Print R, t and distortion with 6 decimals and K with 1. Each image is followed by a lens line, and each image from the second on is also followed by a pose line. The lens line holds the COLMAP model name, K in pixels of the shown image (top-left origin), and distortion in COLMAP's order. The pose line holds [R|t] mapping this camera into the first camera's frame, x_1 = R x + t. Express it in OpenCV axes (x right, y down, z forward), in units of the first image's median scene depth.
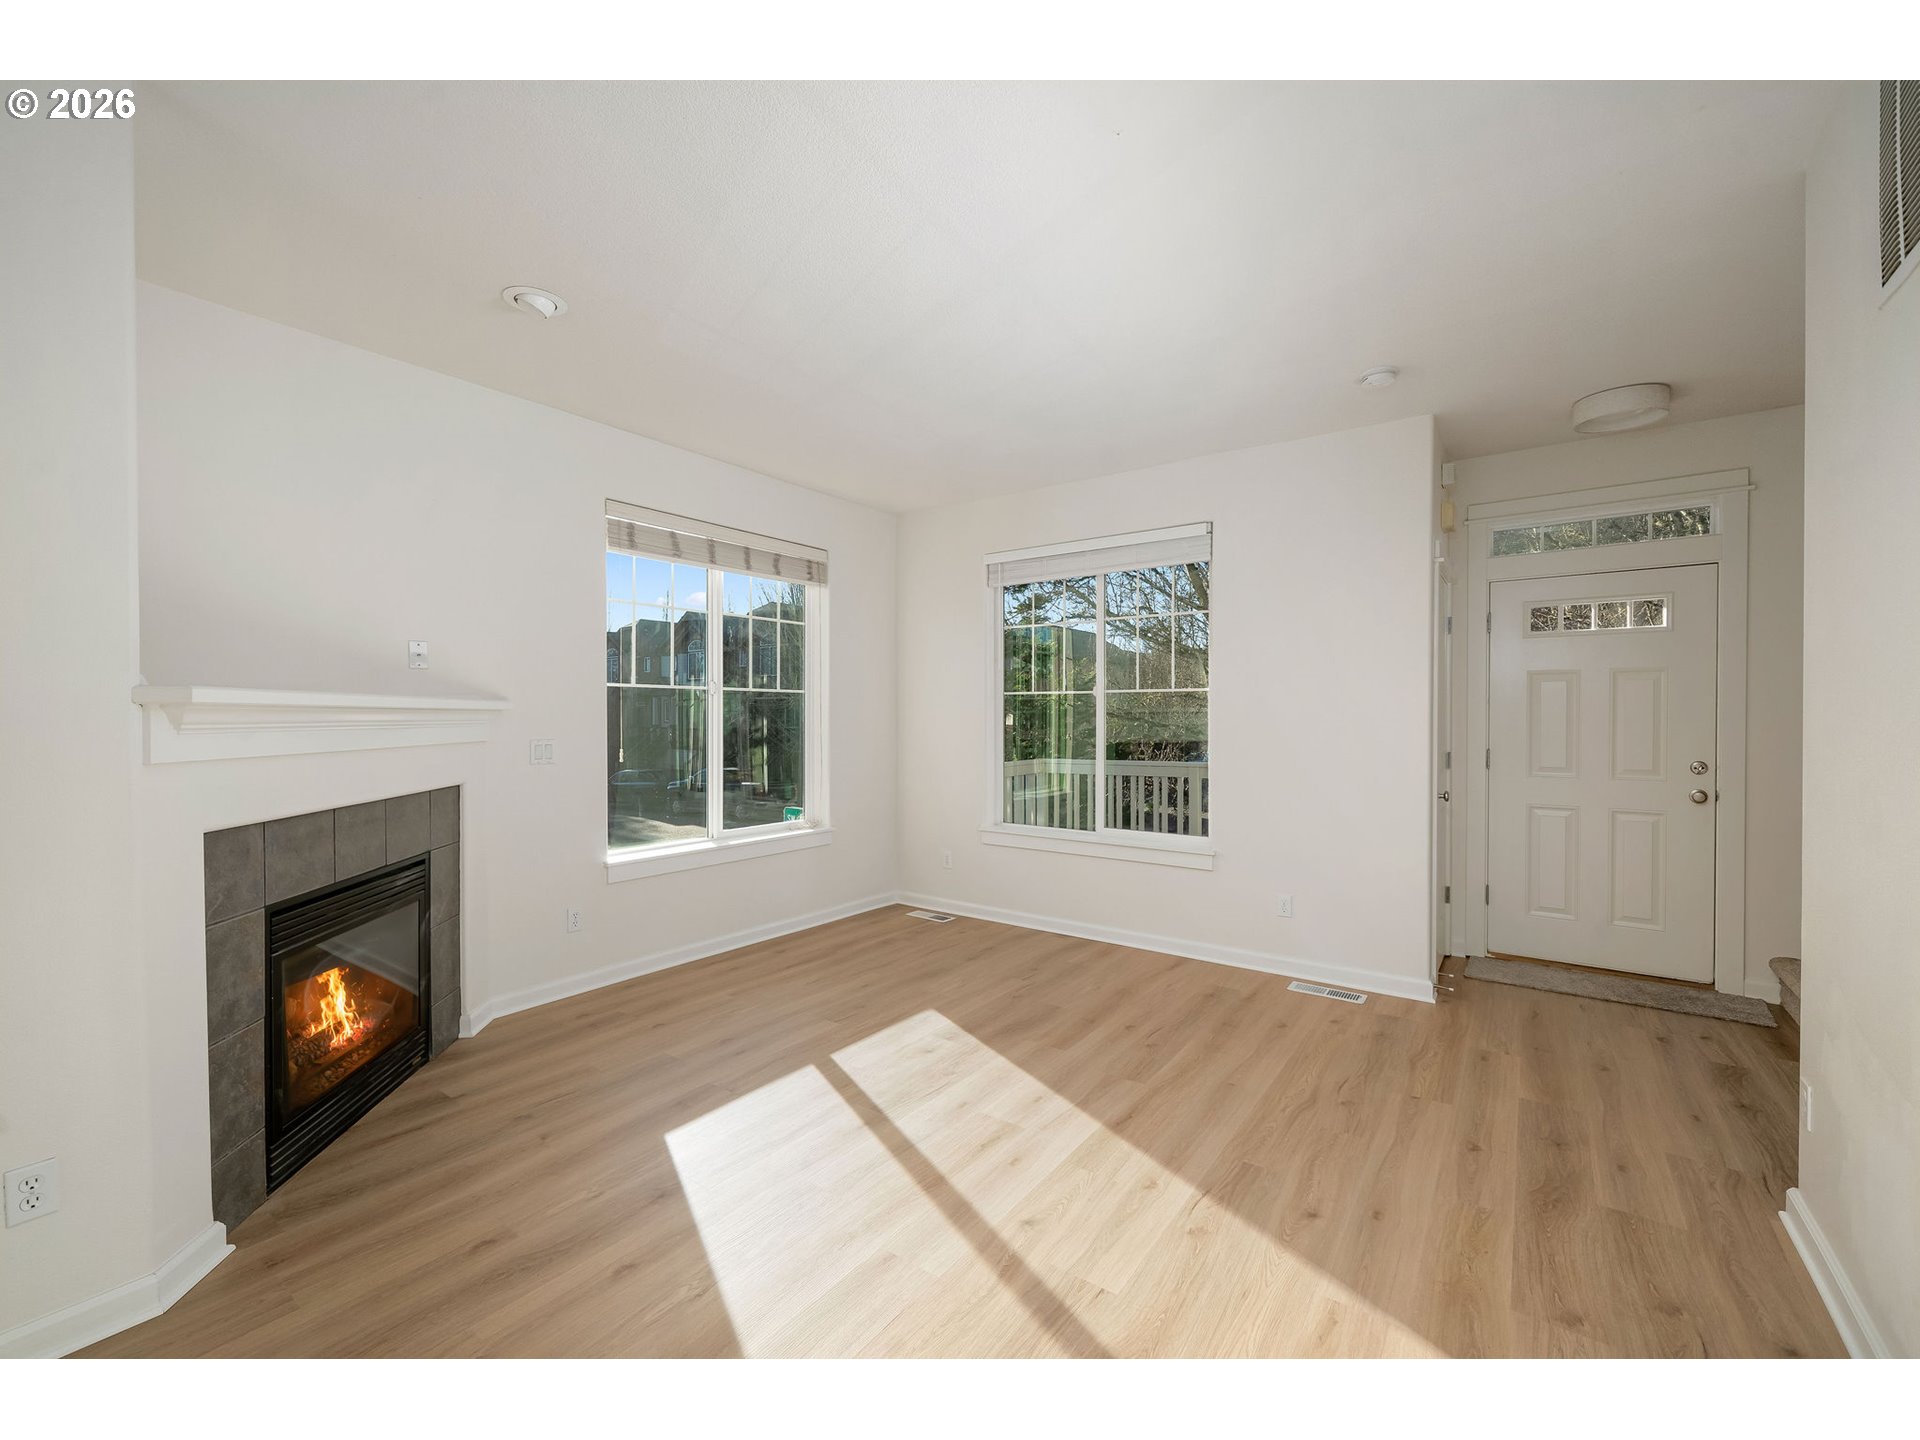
lens RADIAL K [[769.0, 0, 1021.6], [0, 769.0, 717.6], [0, 0, 1]] dist [0.001931, 0.000264]
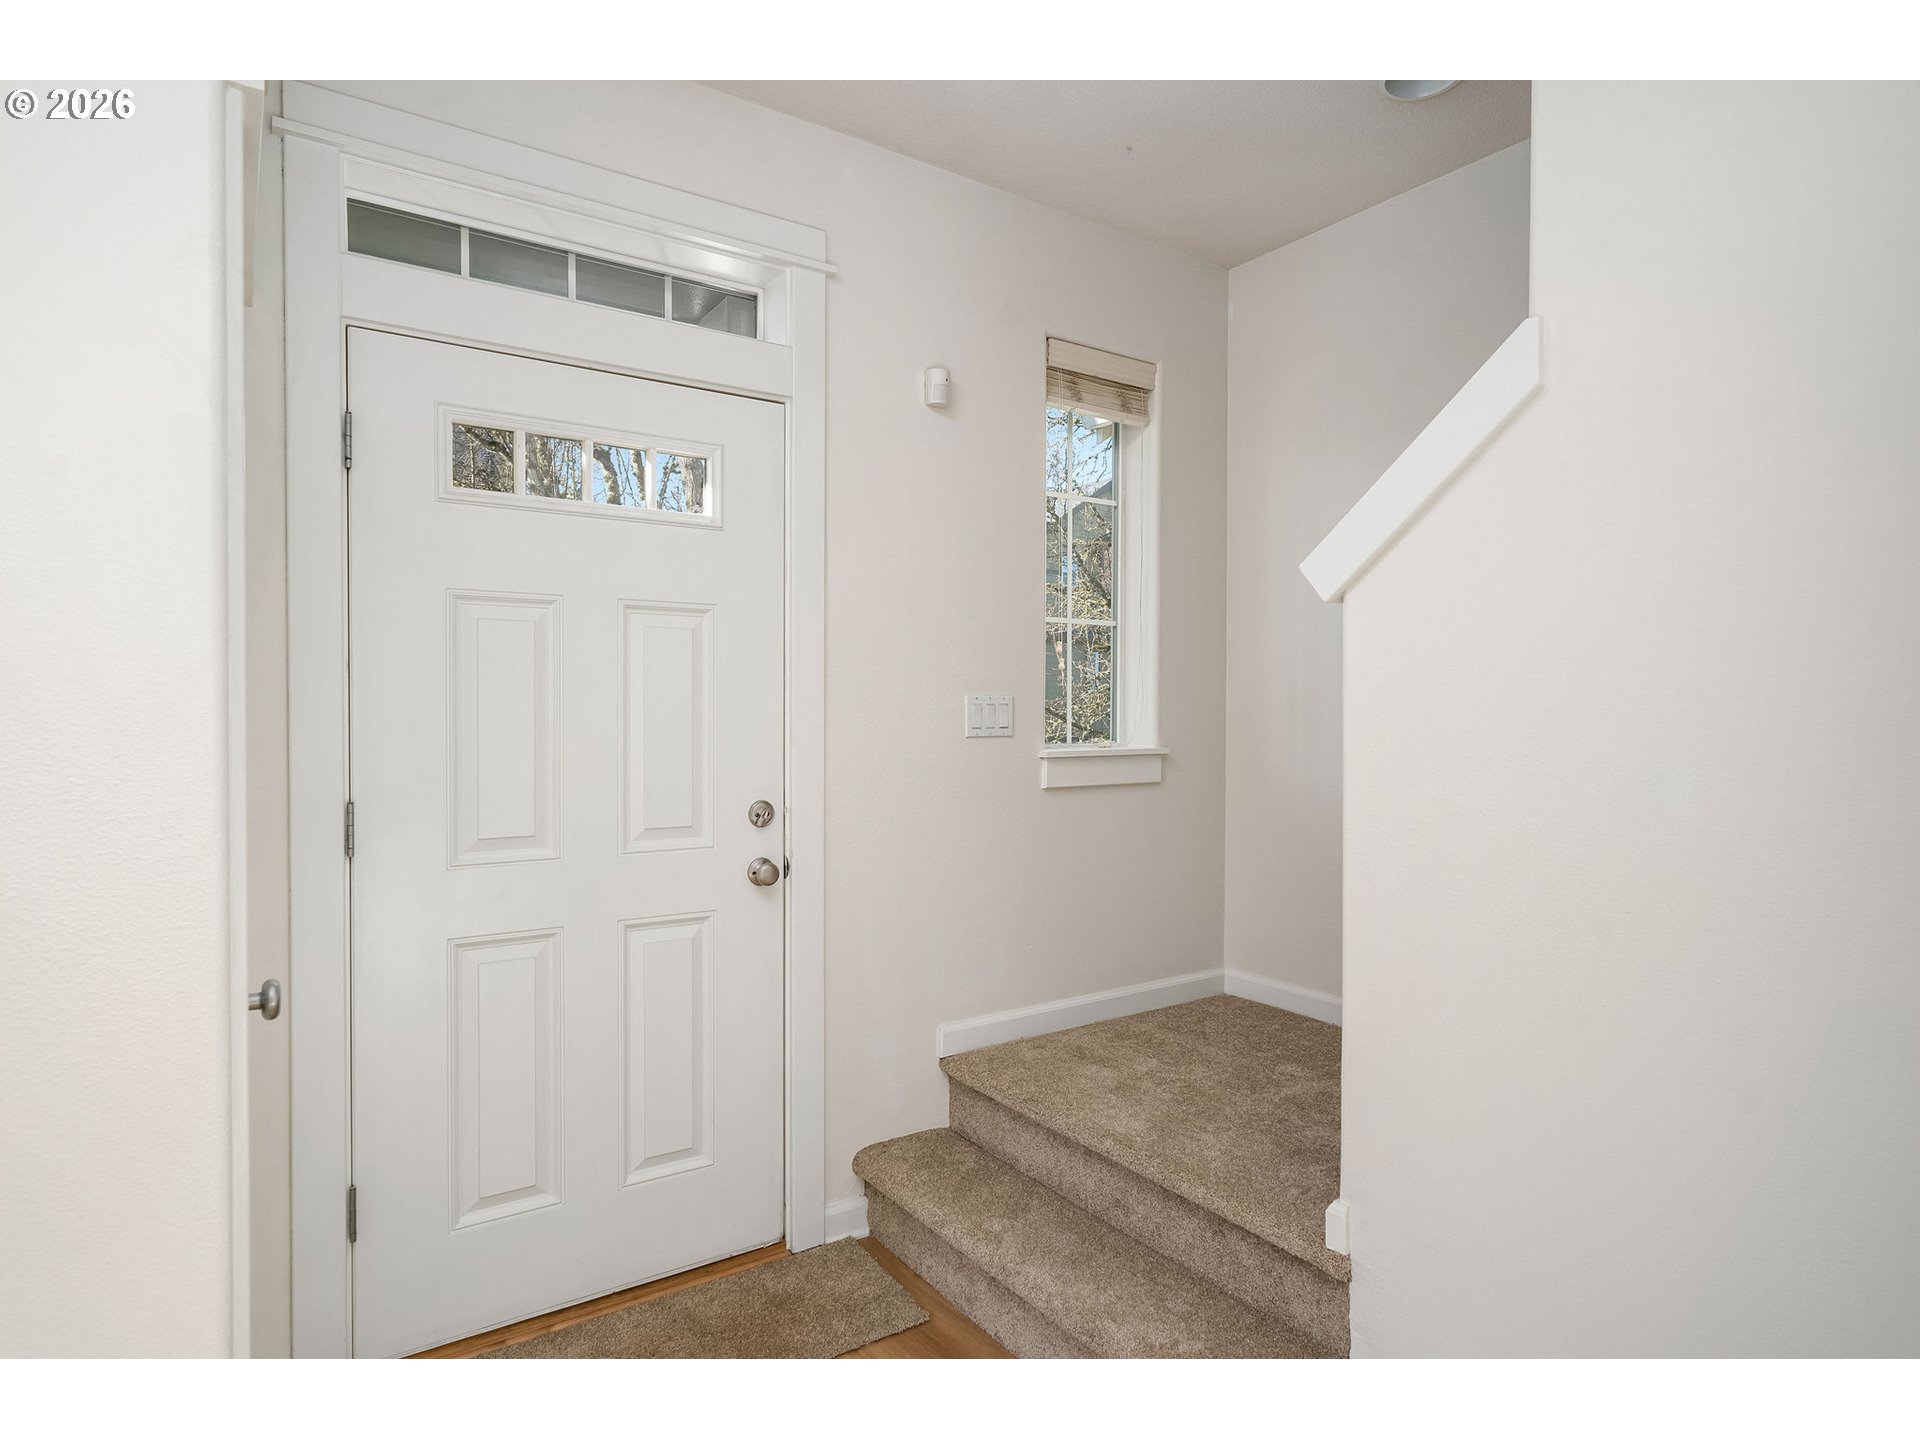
lens RADIAL K [[1044.0, 0, 931.4], [0, 1044.0, 726.0], [0, 0, 1]] dist [0.004270, 0.000708]
pose [[0.370930, -0.009547, 0.928612, 0.293463], [-0.001120, 0.999942, 0.010728, 0.001020], [-0.928660, -0.005019, 0.370898, 0.644411]]
